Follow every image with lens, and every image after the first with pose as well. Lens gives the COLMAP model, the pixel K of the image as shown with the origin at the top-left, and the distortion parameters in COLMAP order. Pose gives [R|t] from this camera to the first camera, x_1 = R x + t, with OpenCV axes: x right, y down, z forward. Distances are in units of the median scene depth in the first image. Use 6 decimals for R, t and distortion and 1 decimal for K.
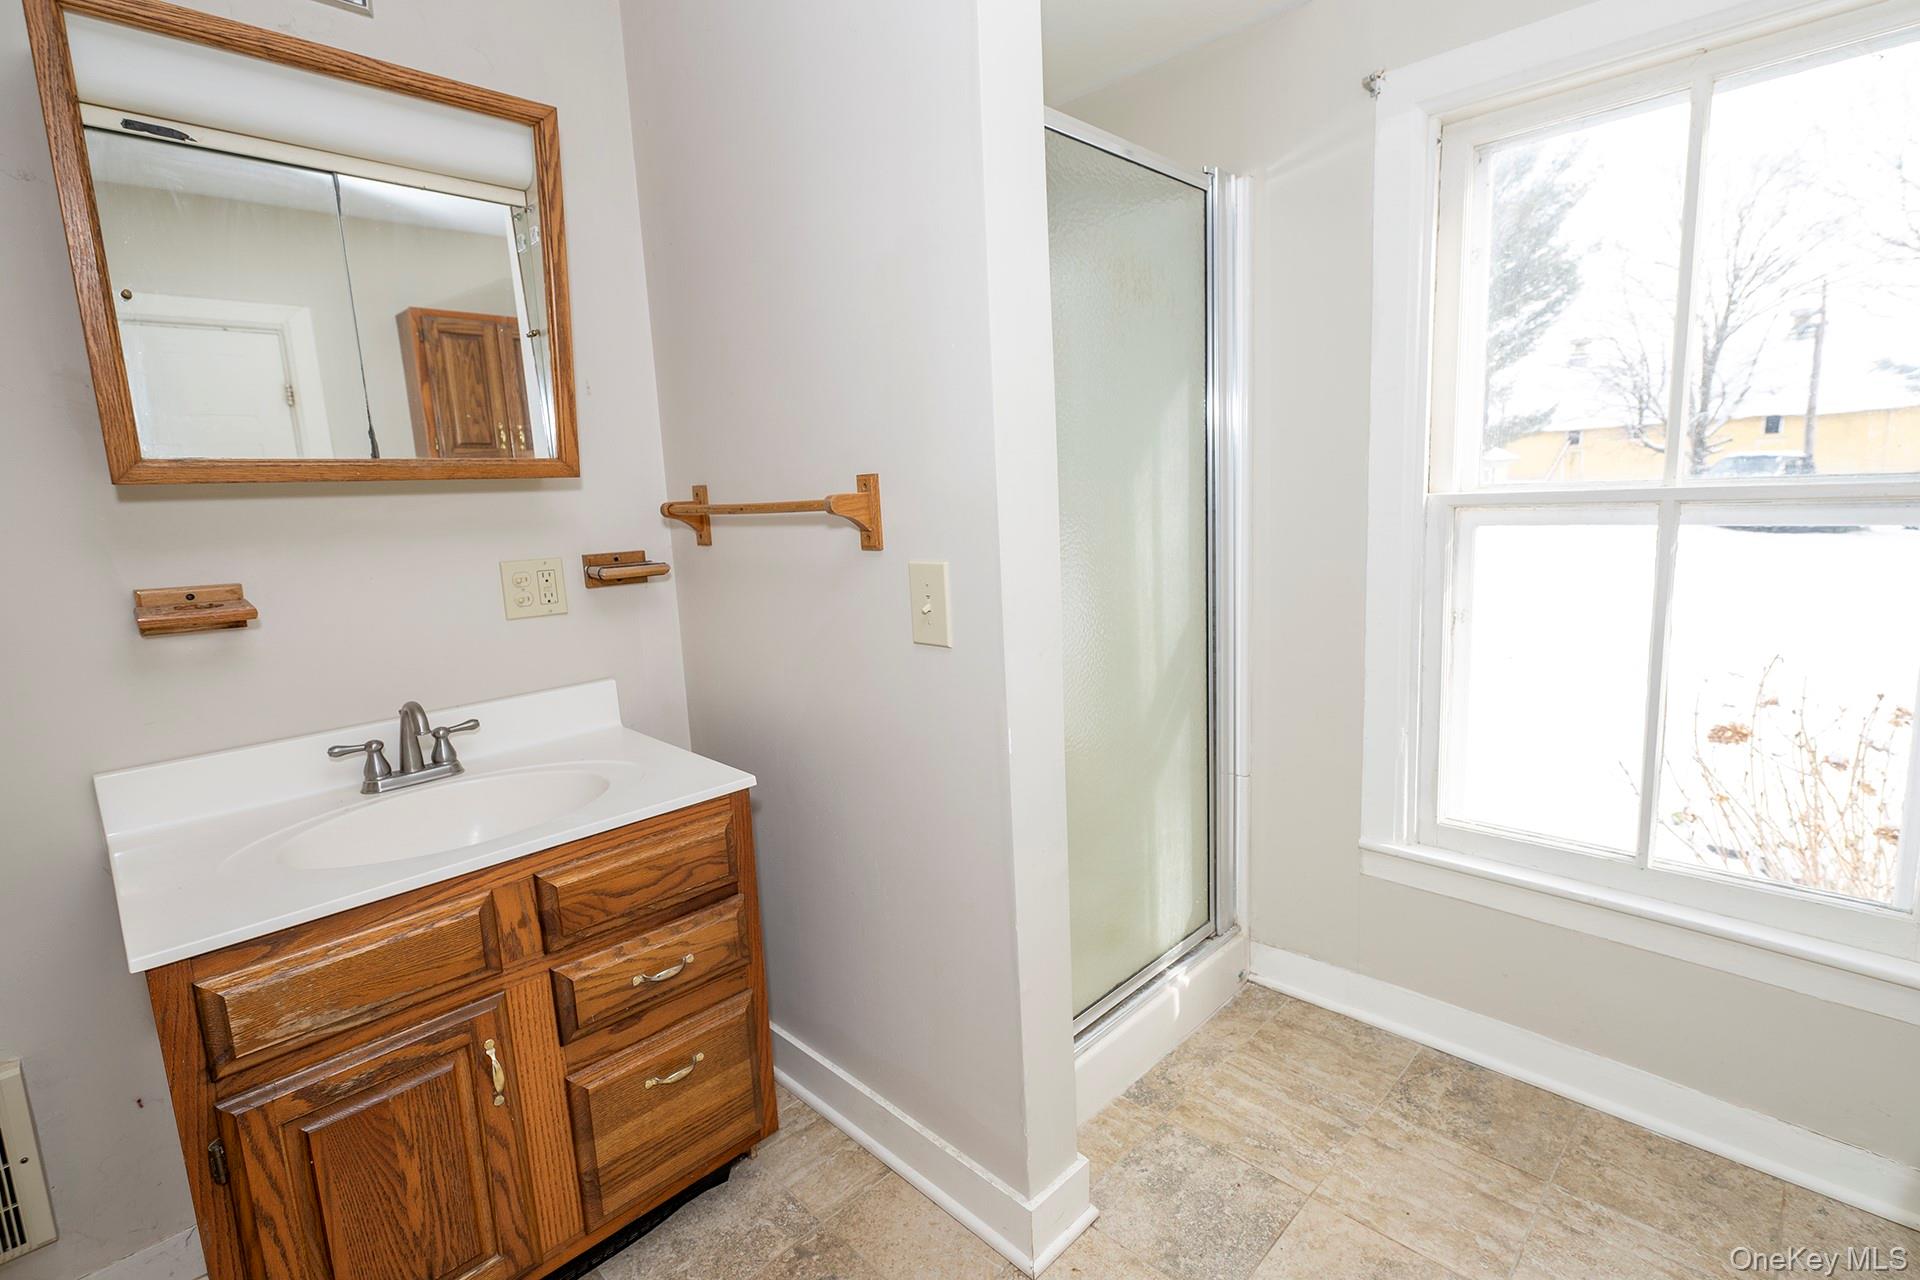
lens RADIAL K [[881.0, 0, 957.4], [0, 881.0, 640.6], [0, 0, 1]] dist [-0.003998, -0.000316]
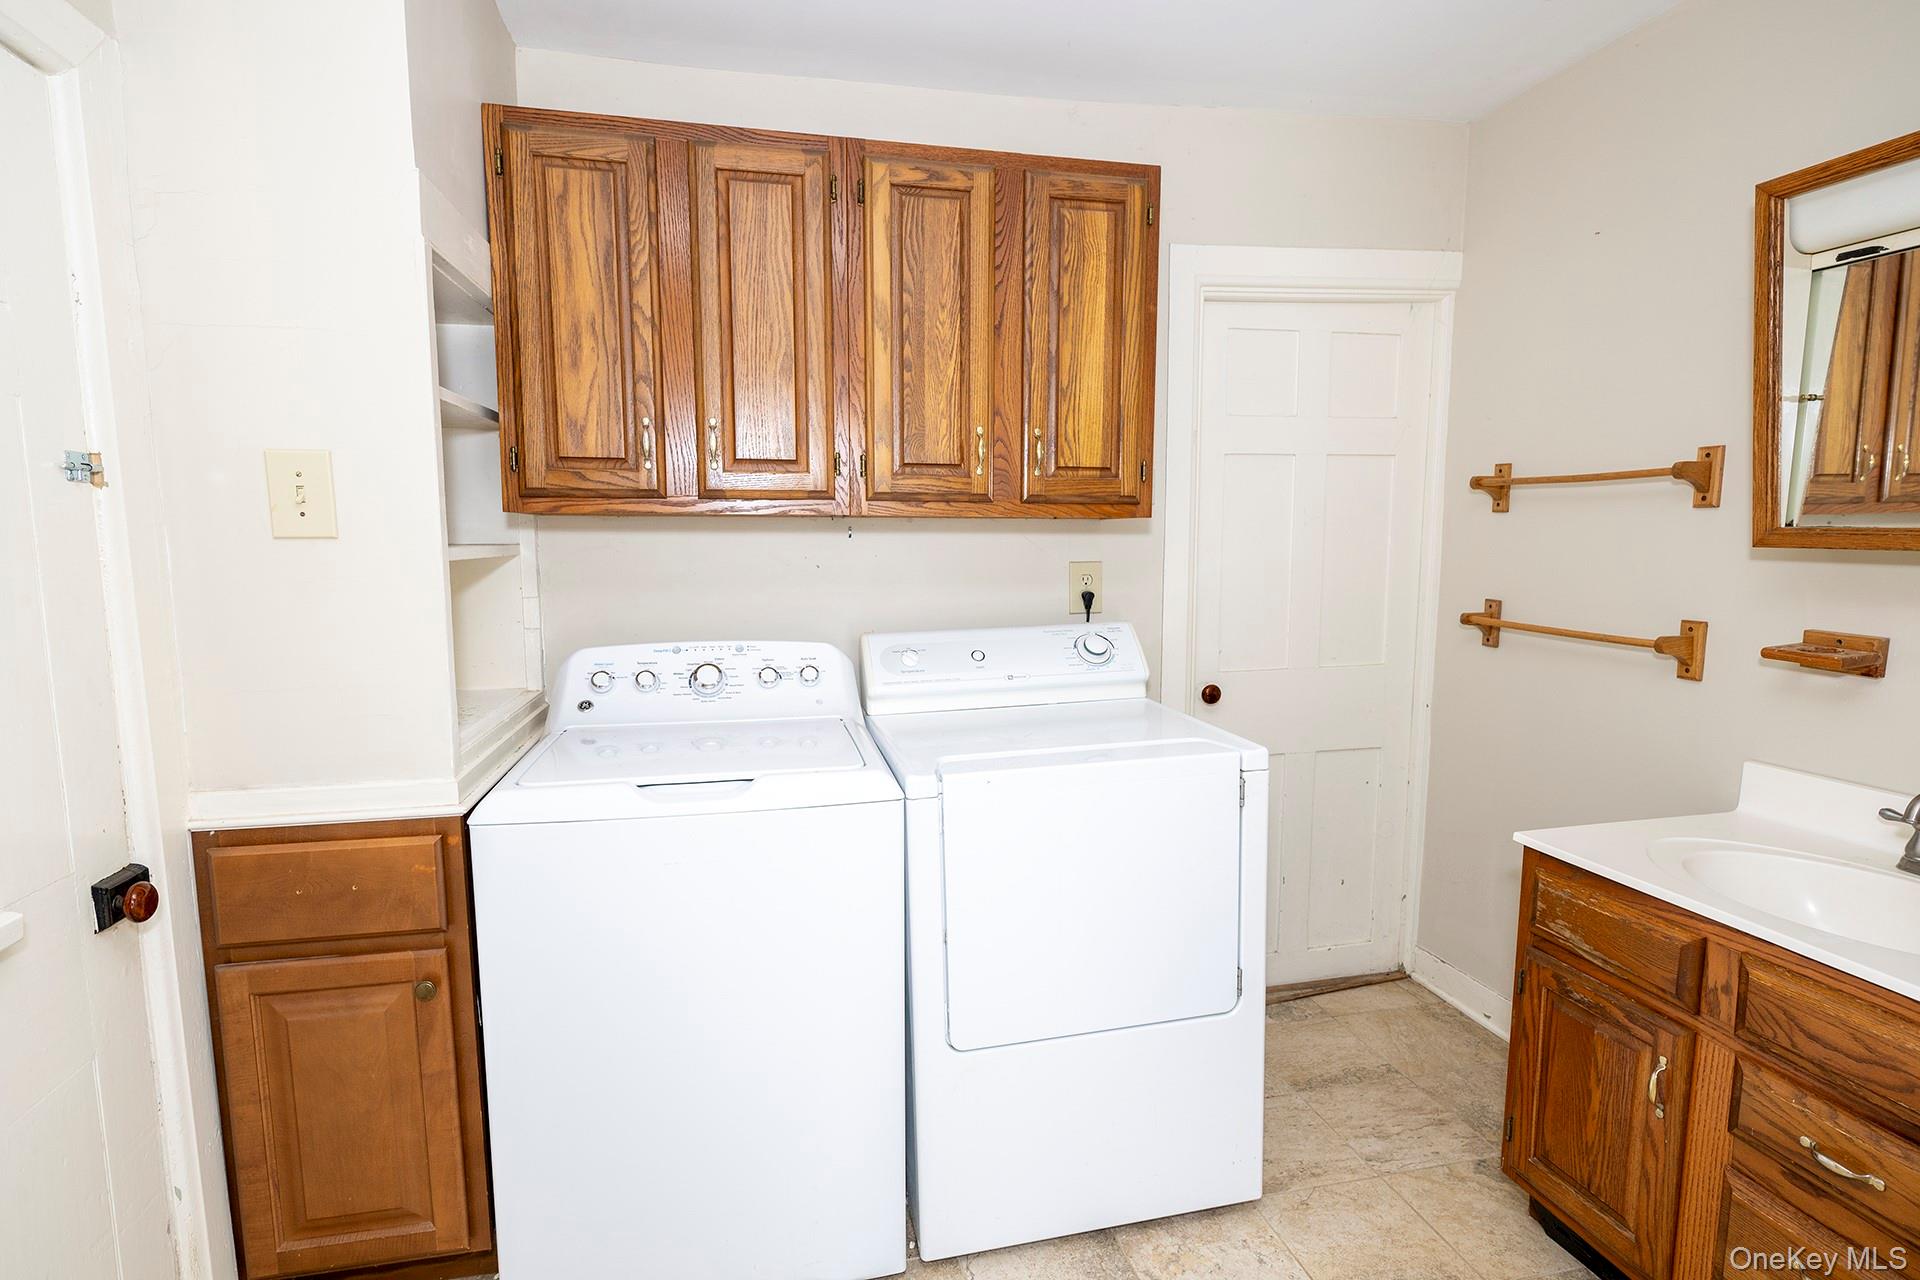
lens RADIAL K [[937.6, 0, 957.0], [0, 937.6, 638.2], [0, 0, 1]] dist [0.000934, 0.000139]
pose [[-0.526580, 0.145184, -0.837637, 0.809892], [-0.106455, 0.966292, 0.234406, -0.230414], [0.843434, 0.212605, -0.493375, 0.667766]]
